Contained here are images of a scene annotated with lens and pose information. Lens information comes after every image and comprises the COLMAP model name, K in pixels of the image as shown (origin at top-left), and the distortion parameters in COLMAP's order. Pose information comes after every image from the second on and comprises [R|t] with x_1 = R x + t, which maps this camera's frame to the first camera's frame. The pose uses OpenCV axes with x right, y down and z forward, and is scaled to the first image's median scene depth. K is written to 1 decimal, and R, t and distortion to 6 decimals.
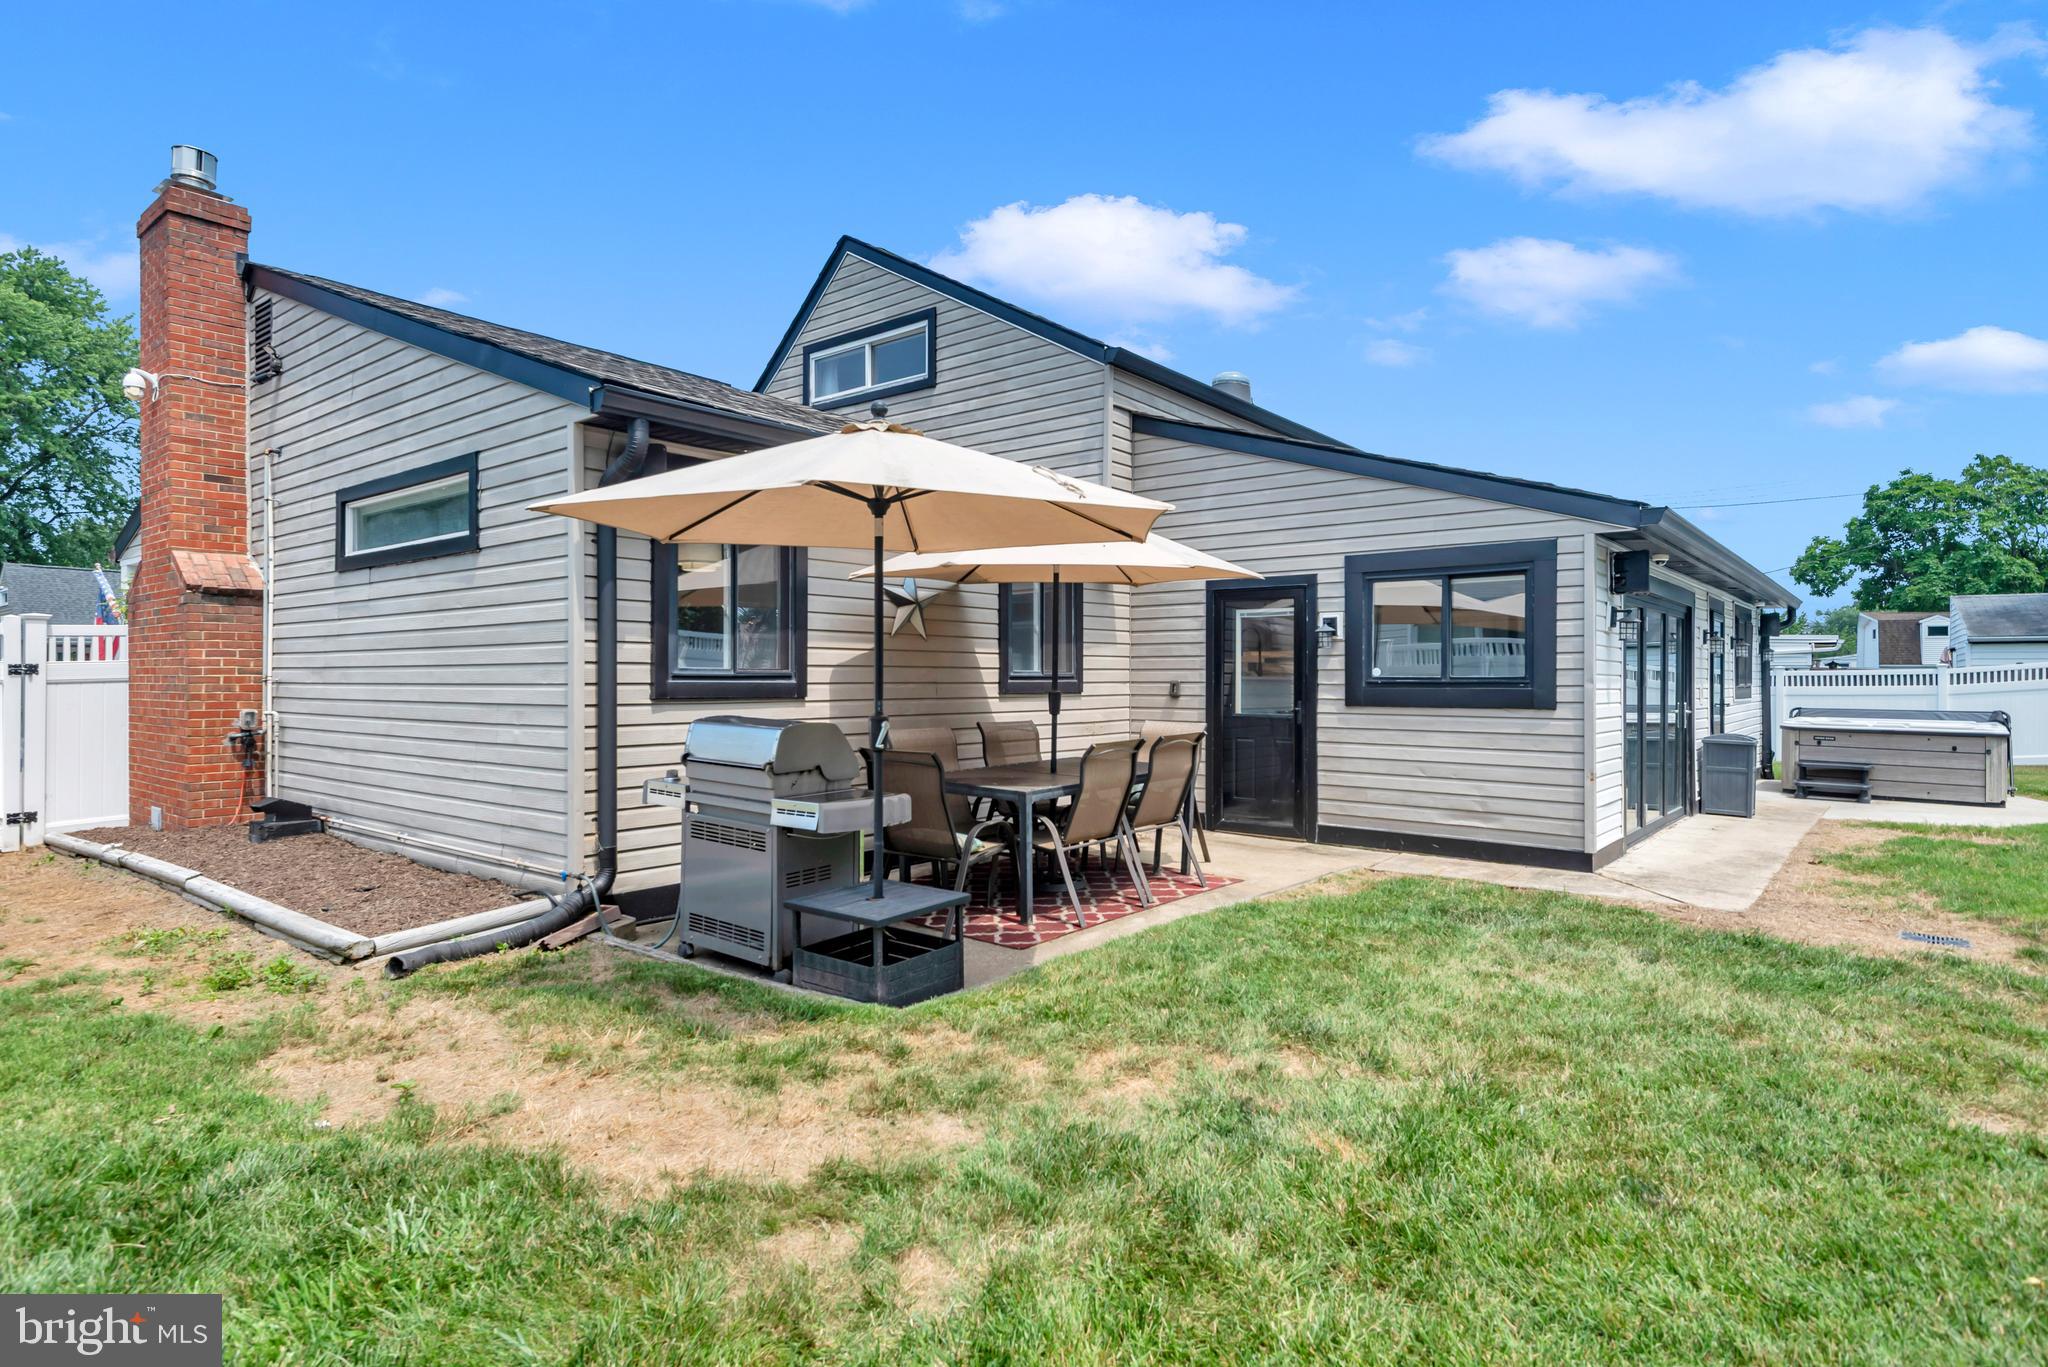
lens RADIAL K [[1105.1, 0, 745.8], [0, 1105.1, 691.2], [0, 0, 1]] dist [0.044987, -0.040910]
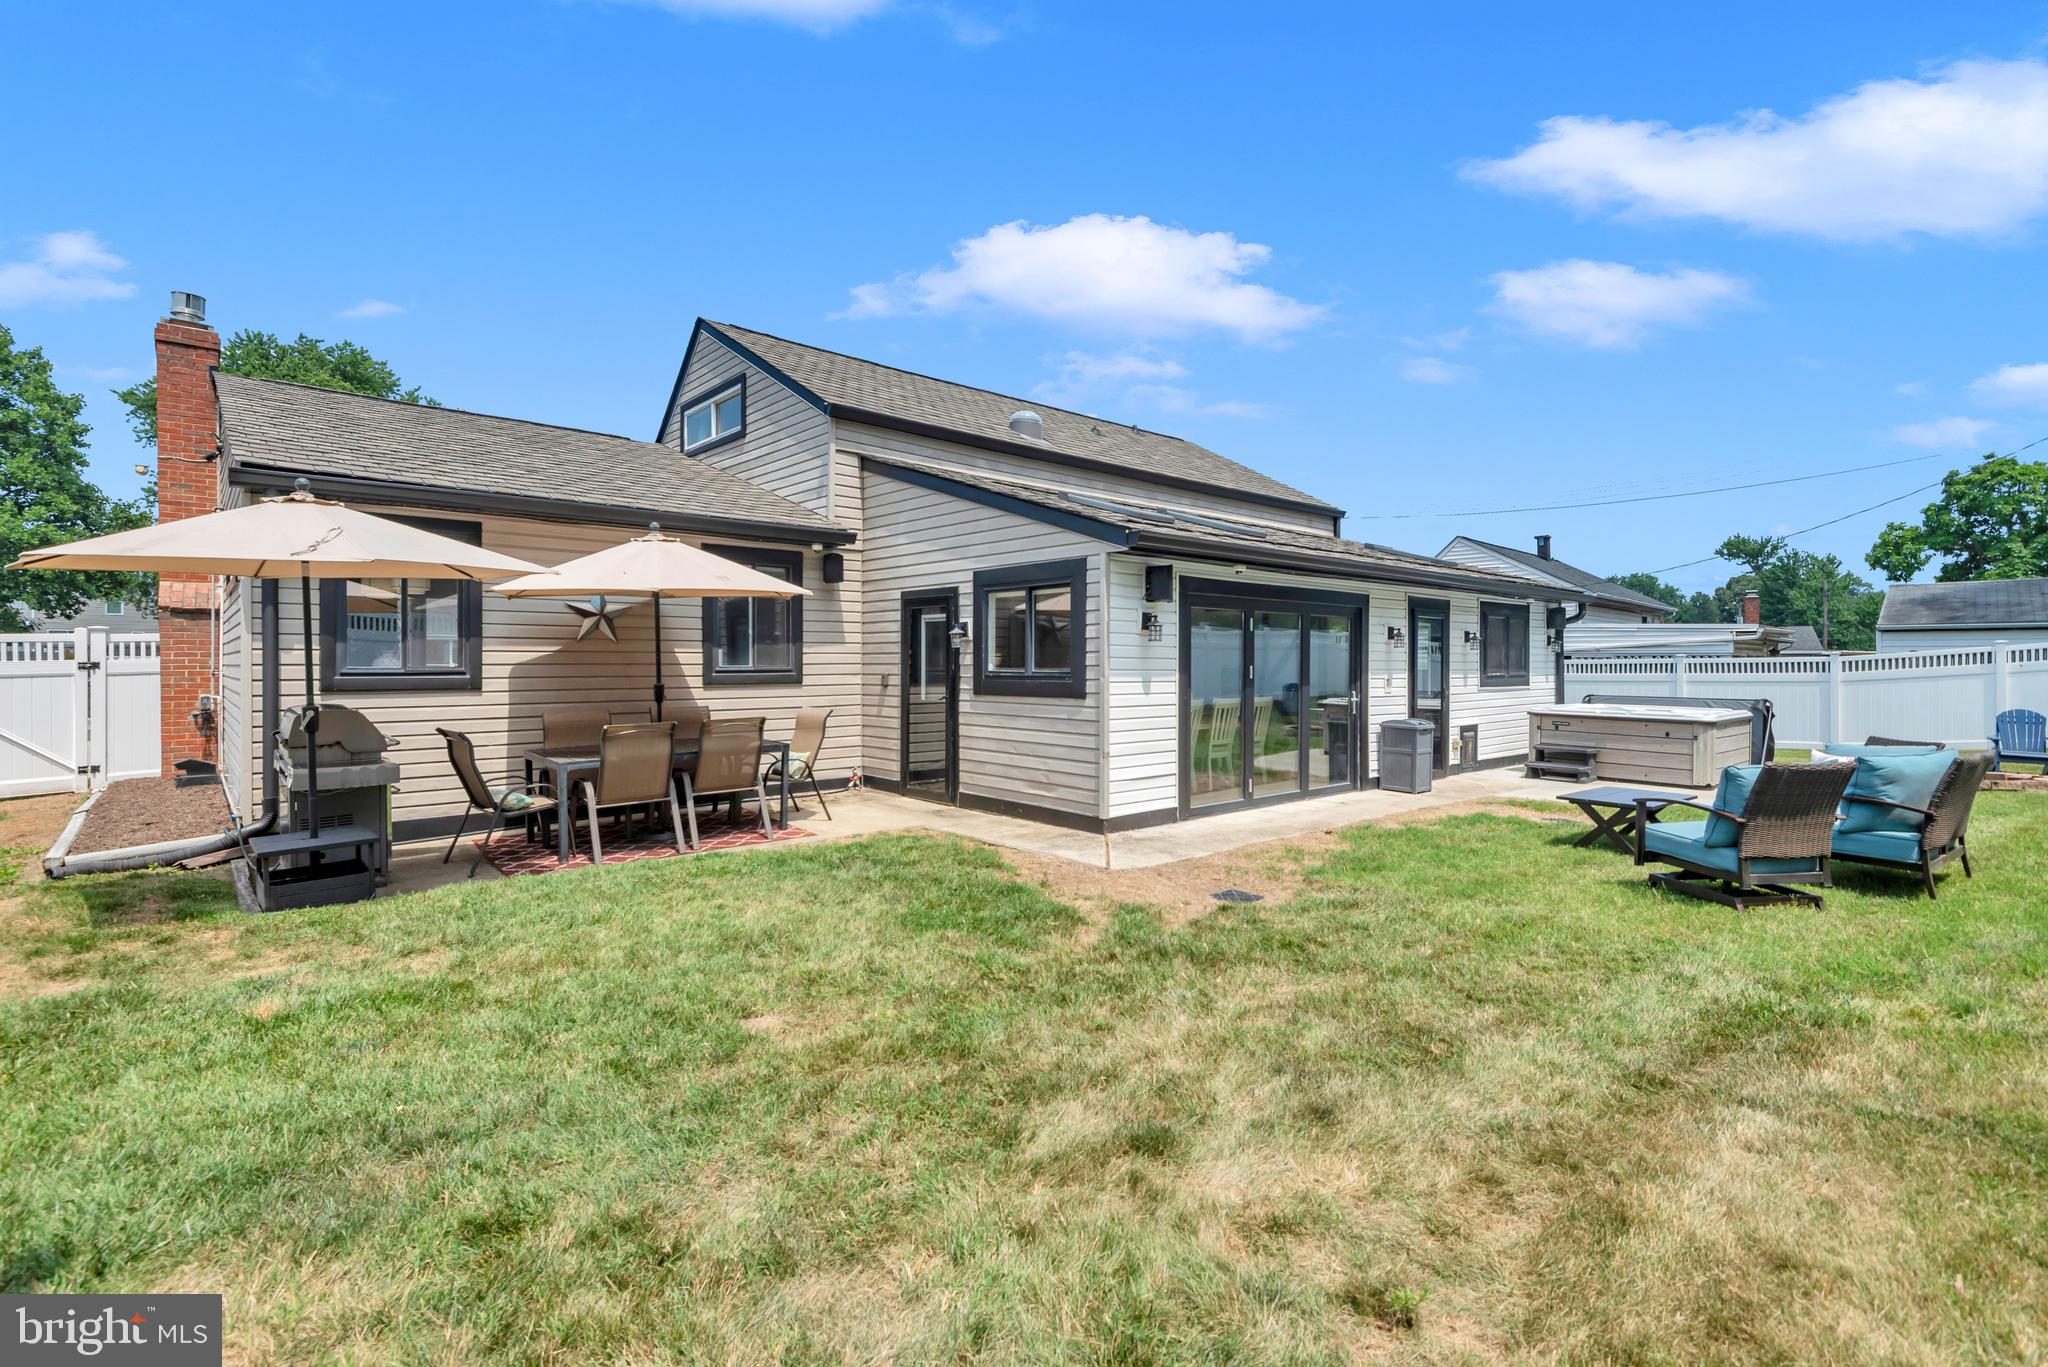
lens RADIAL K [[926.7, 0, 806.4], [0, 926.7, 675.0], [0, 0, 1]] dist [-0.001739, 0.001271]
pose [[0.987468, -0.000509, -0.157819, 0.445339], [0.000951, 0.999996, 0.002723, -0.009811], [0.157817, -0.002839, 0.987464, -0.022028]]
